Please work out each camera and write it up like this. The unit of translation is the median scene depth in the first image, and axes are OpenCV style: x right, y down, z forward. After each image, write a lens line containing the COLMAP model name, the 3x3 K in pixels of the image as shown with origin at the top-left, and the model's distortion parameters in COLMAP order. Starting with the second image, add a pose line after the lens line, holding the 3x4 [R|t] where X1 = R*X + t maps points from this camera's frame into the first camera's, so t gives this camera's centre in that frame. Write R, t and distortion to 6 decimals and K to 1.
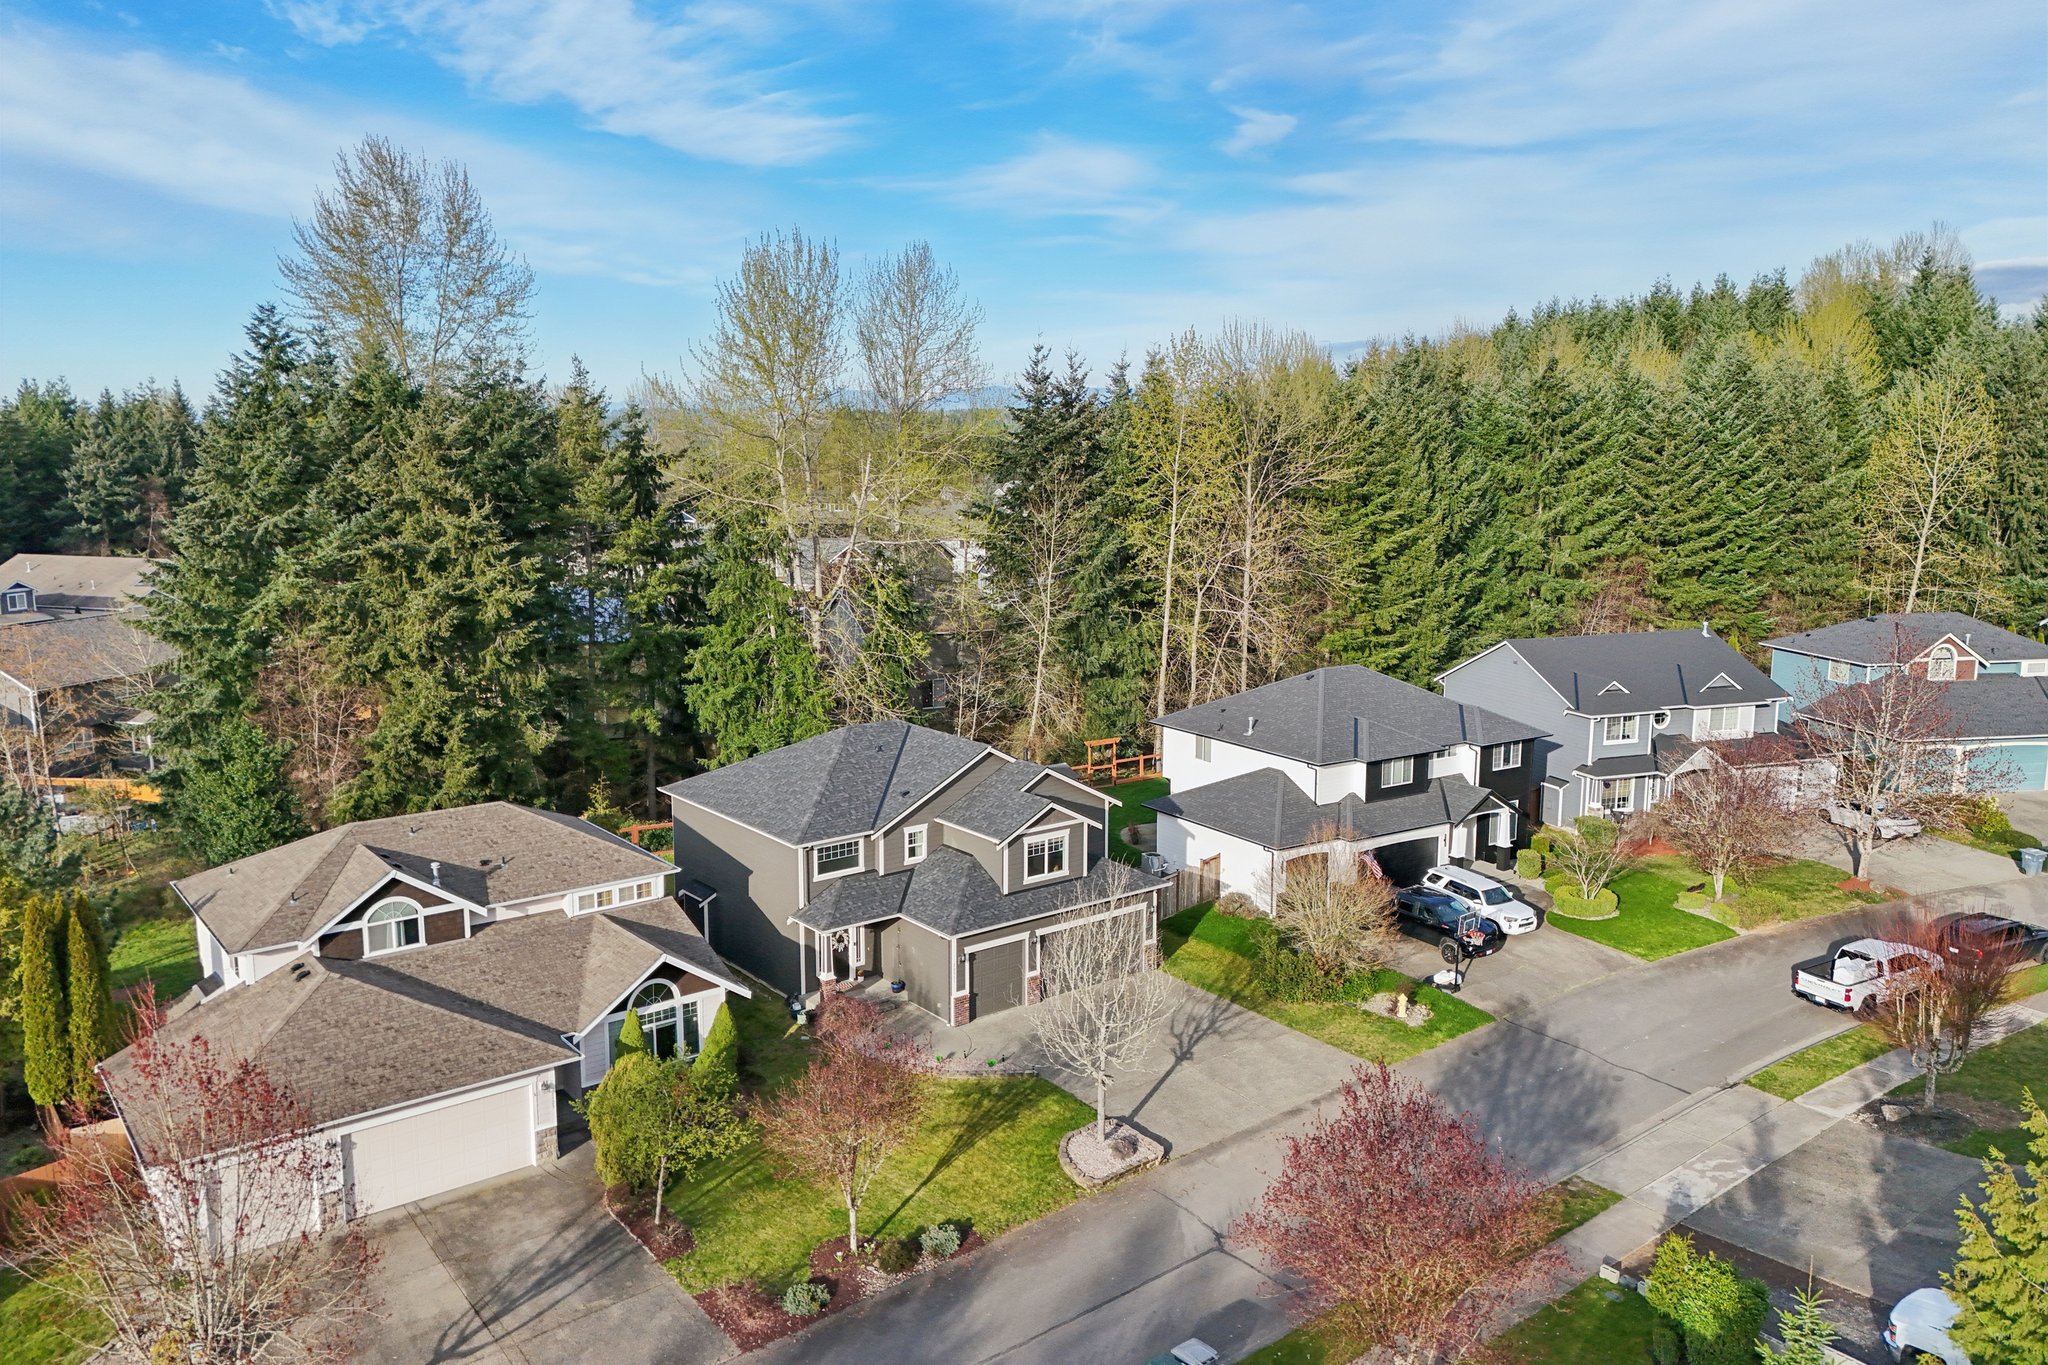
lens RADIAL K [[1506.6, 0, 1033.9], [0, 1506.6, 670.8], [0, 0, 1]] dist [0.062042, -0.040179]
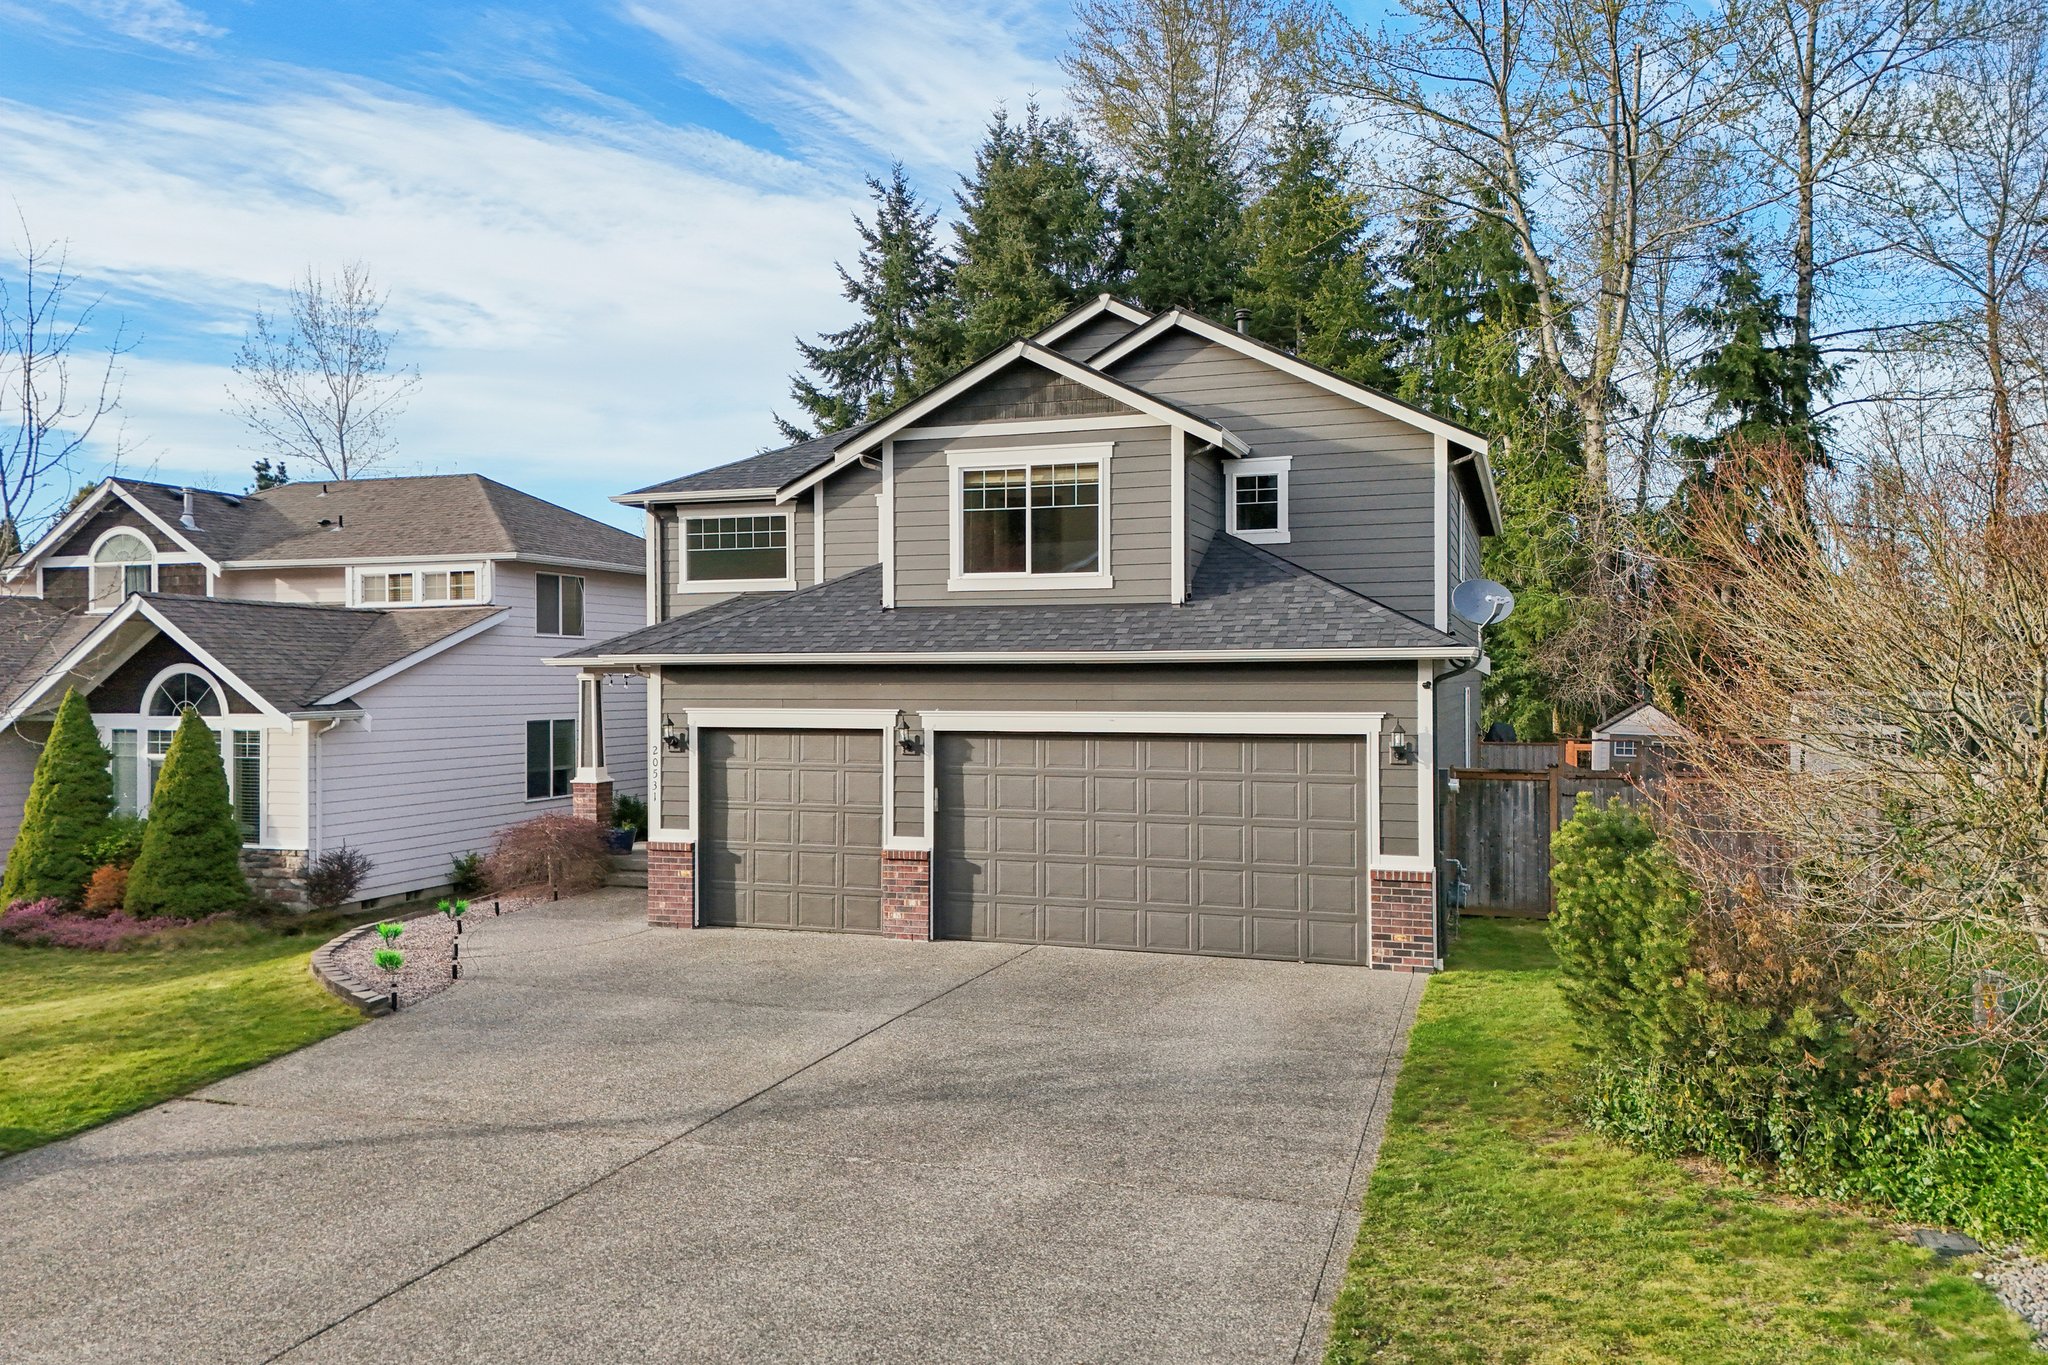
lens RADIAL K [[1506.6, 0, 1042.1], [0, 1506.6, 687.6], [0, 0, 1]] dist [0.062042, -0.040179]
pose [[0.548664, -0.002127, -0.836040, 0.291878], [-0.125782, 0.988405, -0.085061, 0.190644], [0.826527, 0.151829, 0.542034, 0.837791]]
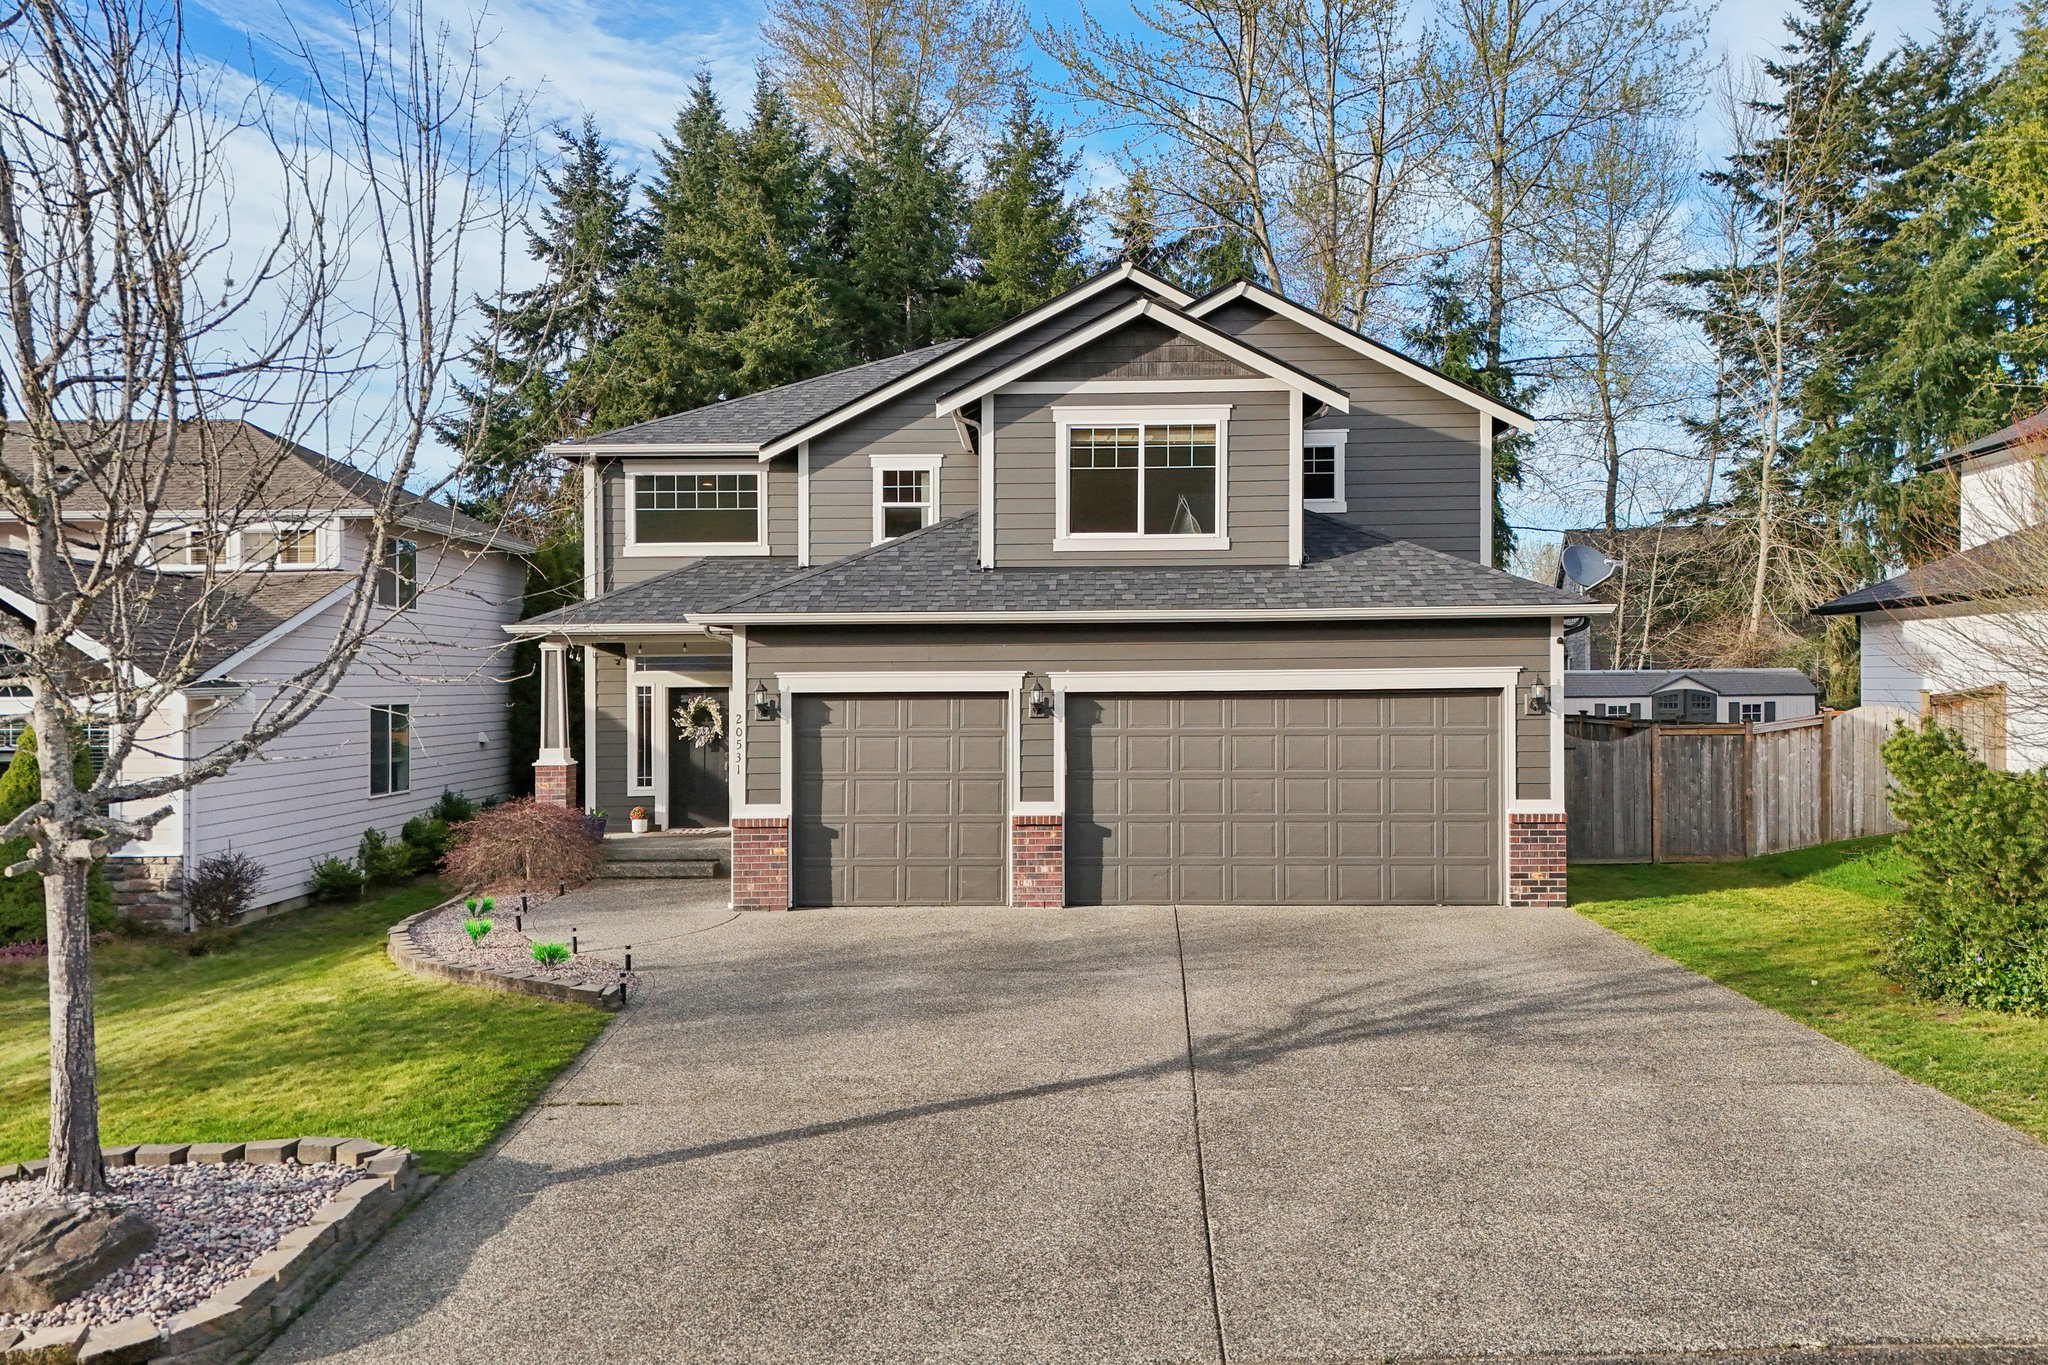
lens RADIAL K [[1506.6, 0, 1068.0], [0, 1506.6, 707.4], [0, 0, 1]] dist [0.062042, -0.040179]
pose [[0.784608, -0.002389, -0.619987, 0.203440], [-0.083589, 0.990455, -0.109601, 0.213270], [0.614331, 0.137818, 0.776919, 0.749379]]
